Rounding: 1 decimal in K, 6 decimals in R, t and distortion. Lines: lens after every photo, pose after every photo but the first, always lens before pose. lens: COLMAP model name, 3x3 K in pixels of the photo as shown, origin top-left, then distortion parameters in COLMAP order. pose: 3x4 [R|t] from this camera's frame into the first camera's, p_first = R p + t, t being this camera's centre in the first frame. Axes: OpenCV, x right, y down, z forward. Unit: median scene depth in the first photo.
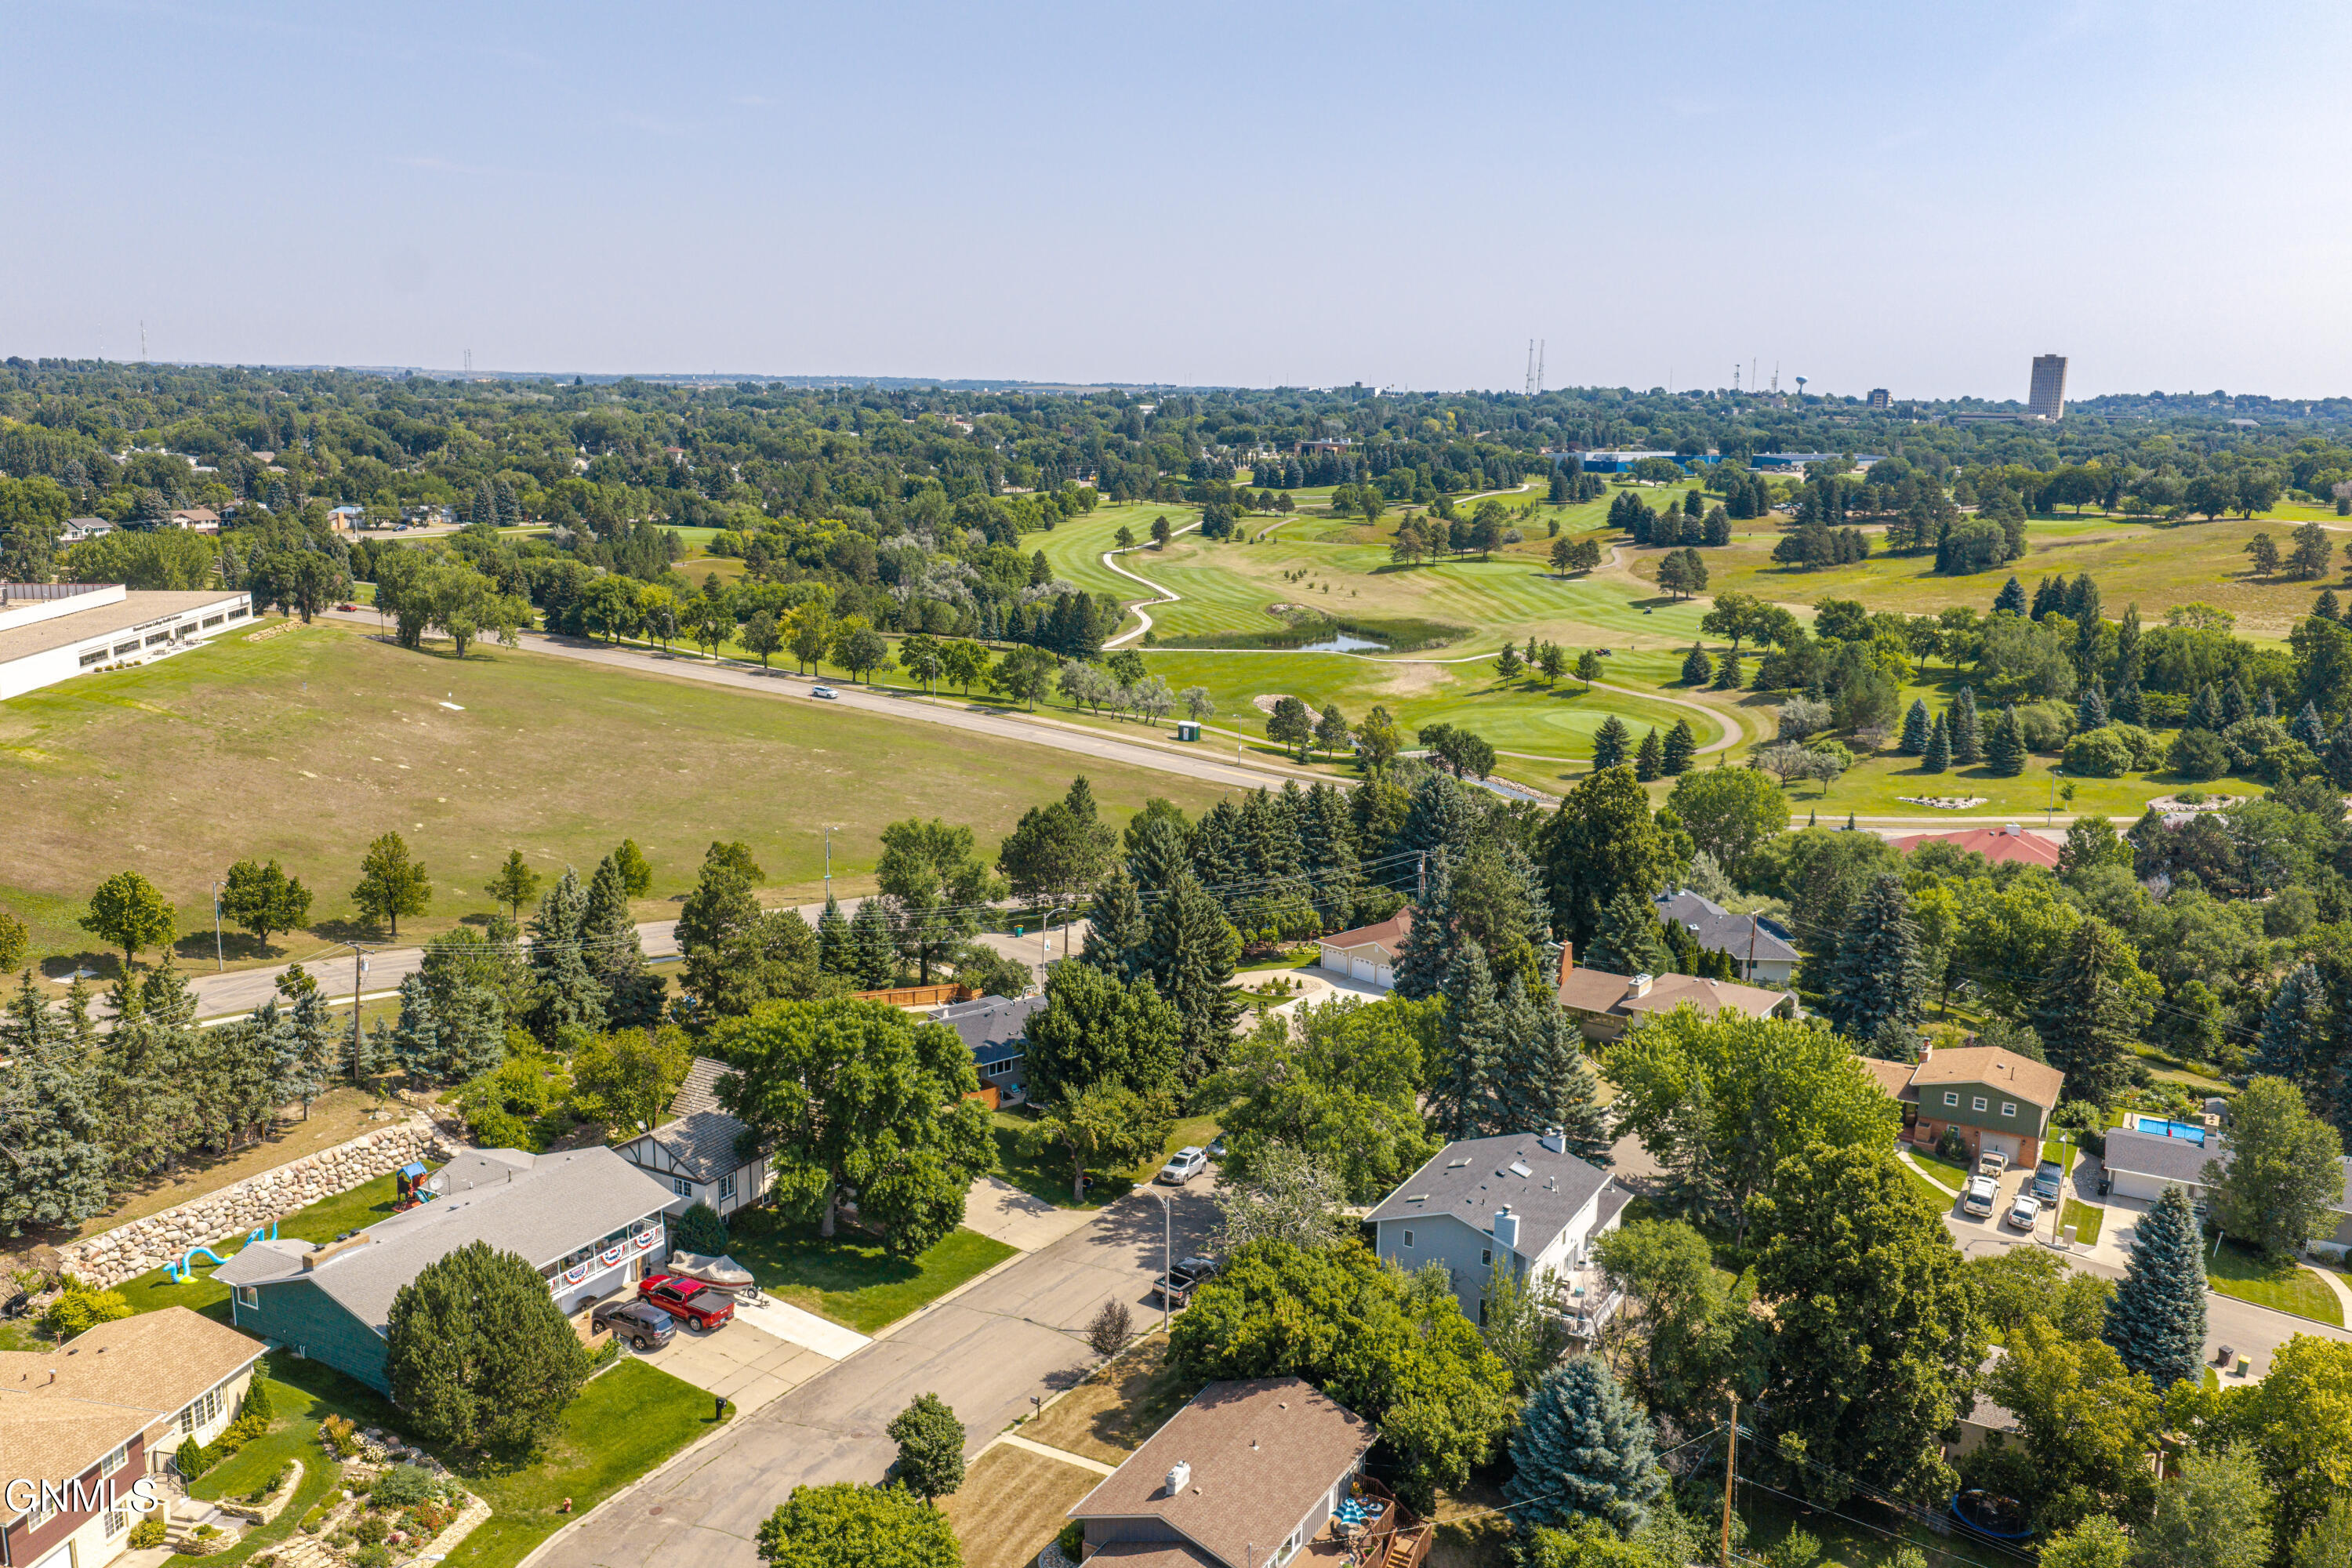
lens RADIAL K [[1924.5, 0, 1094.8], [0, 1924.5, 783.9], [0, 0, 1]] dist [-0.000515, -0.003870]
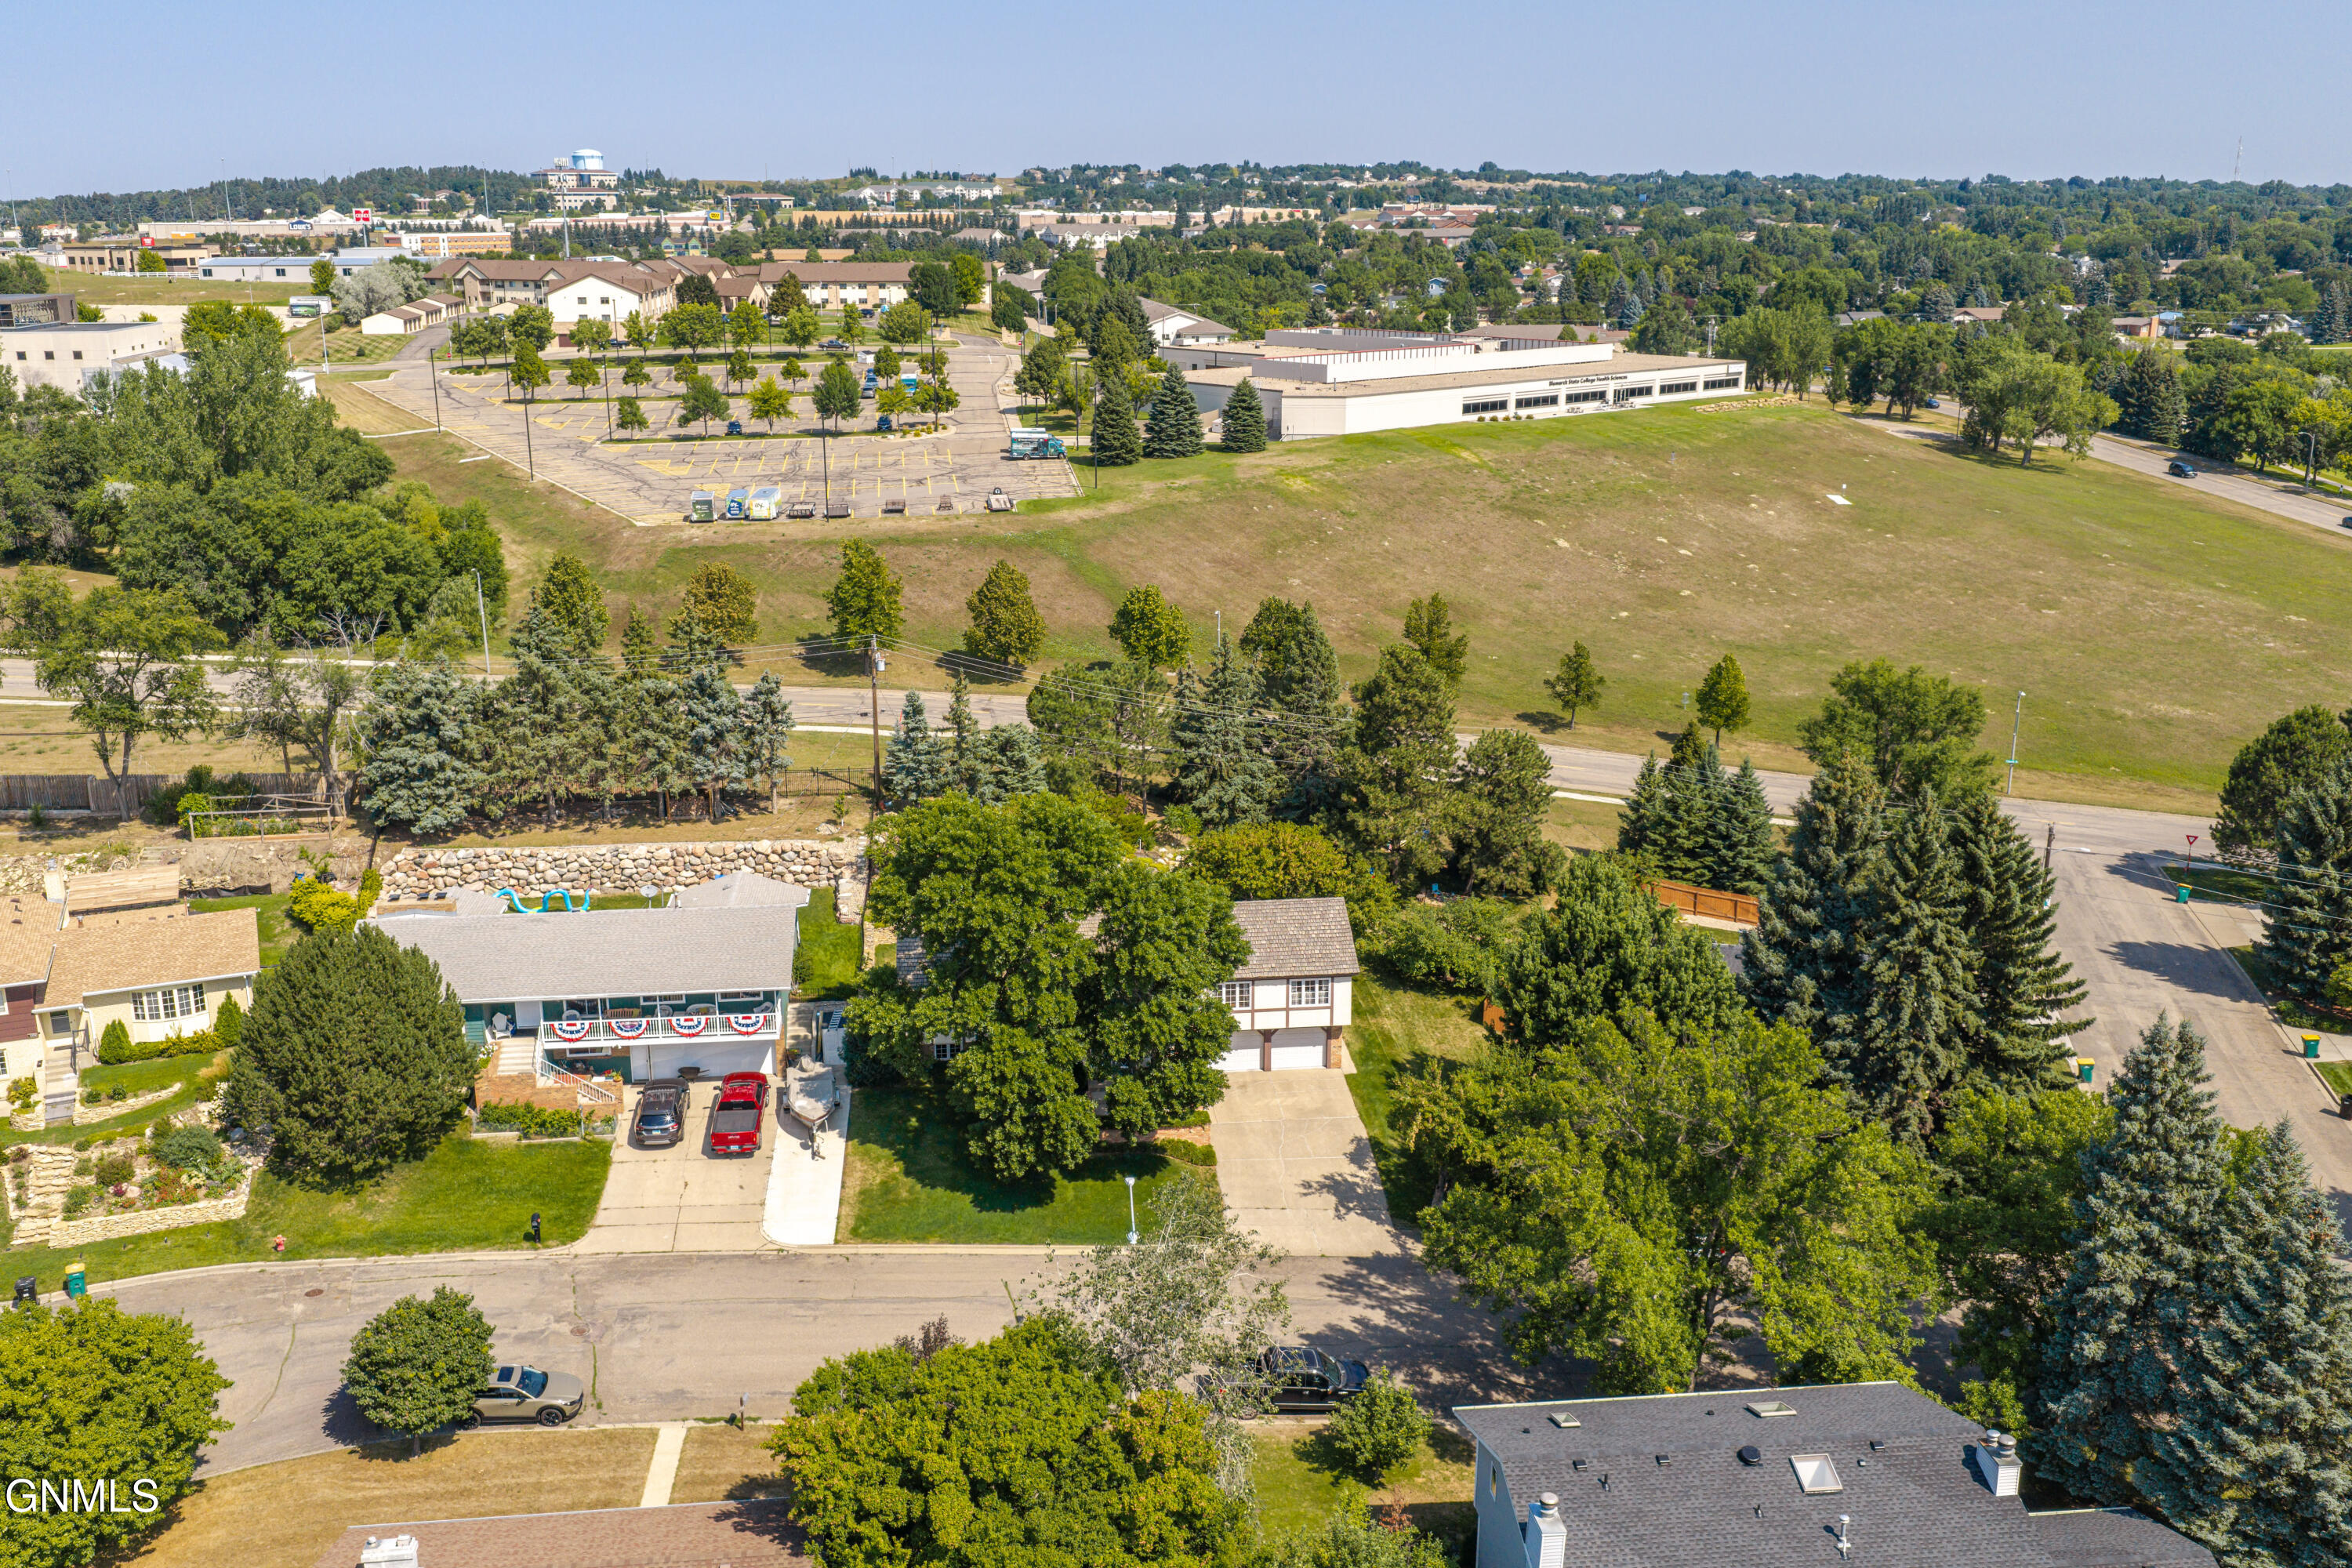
lens RADIAL K [[2004.0, 0, 1153.5], [0, 2004.0, 781.0], [0, 0, 1]] dist [0.011770, -0.014648]
pose [[0.607674, 0.209310, -0.766109, 0.183623], [-0.151641, 0.977477, 0.146777, -0.003732], [0.779575, 0.026980, 0.625727, 0.229805]]
